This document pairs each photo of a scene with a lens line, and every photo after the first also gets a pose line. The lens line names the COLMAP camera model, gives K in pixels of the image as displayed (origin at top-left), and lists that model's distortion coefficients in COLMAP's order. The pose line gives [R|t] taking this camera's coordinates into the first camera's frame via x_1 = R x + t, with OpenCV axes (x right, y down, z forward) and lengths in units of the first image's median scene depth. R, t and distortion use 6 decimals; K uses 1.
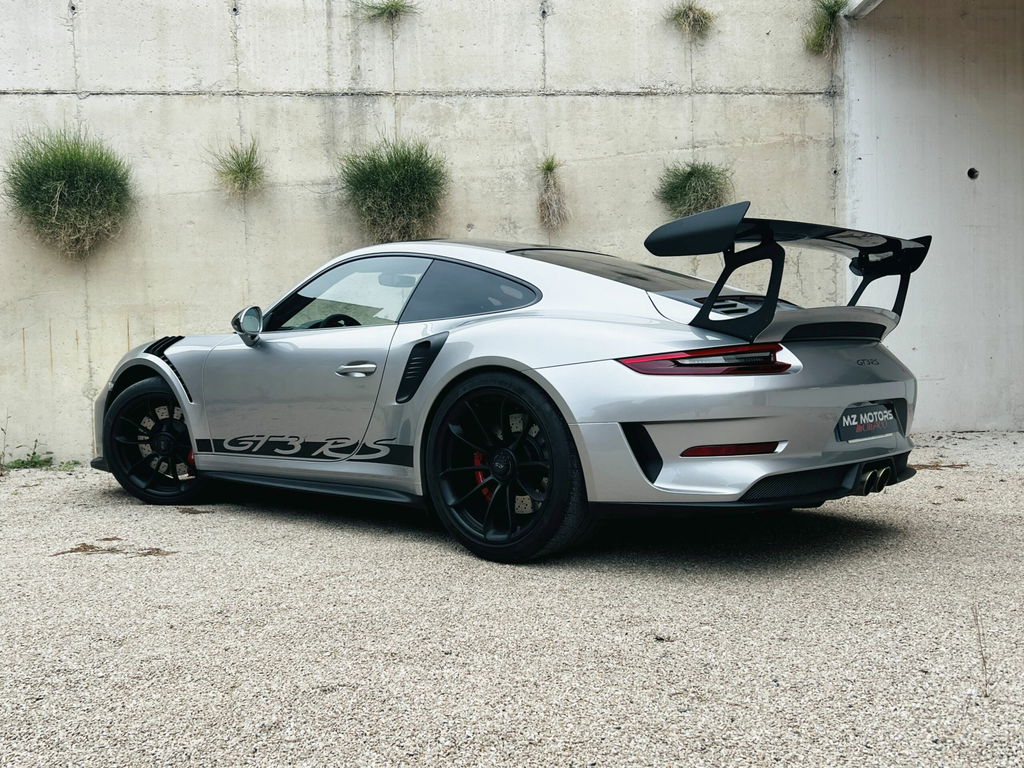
lens RADIAL K [[1057.0, 0, 457.1], [0, 1057.0, 437.6], [0, 0, 1]] dist [0.090140, -0.187124]
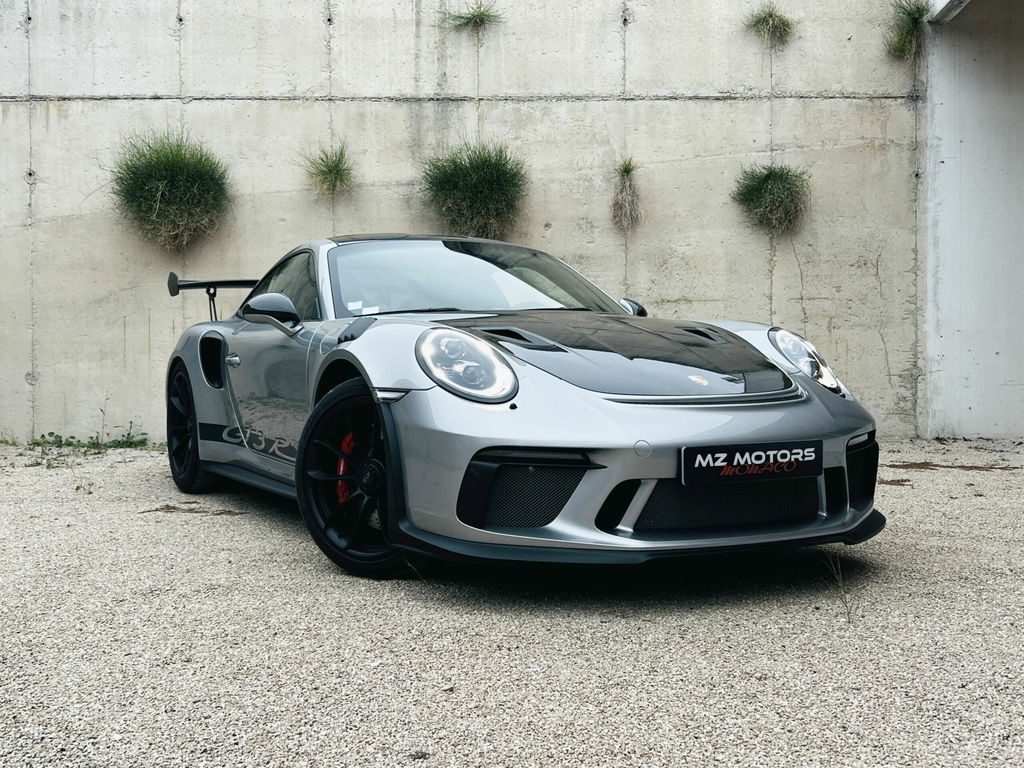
lens RADIAL K [[1137.1, 0, 481.6], [0, 1137.1, 404.0], [0, 0, 1]] dist [0.133713, -0.333918]
pose [[0.996189, 0.024041, -0.083836, 0.045559], [-0.026679, 0.999179, -0.030488, 0.009672], [0.083034, 0.032608, 0.996013, -0.106845]]
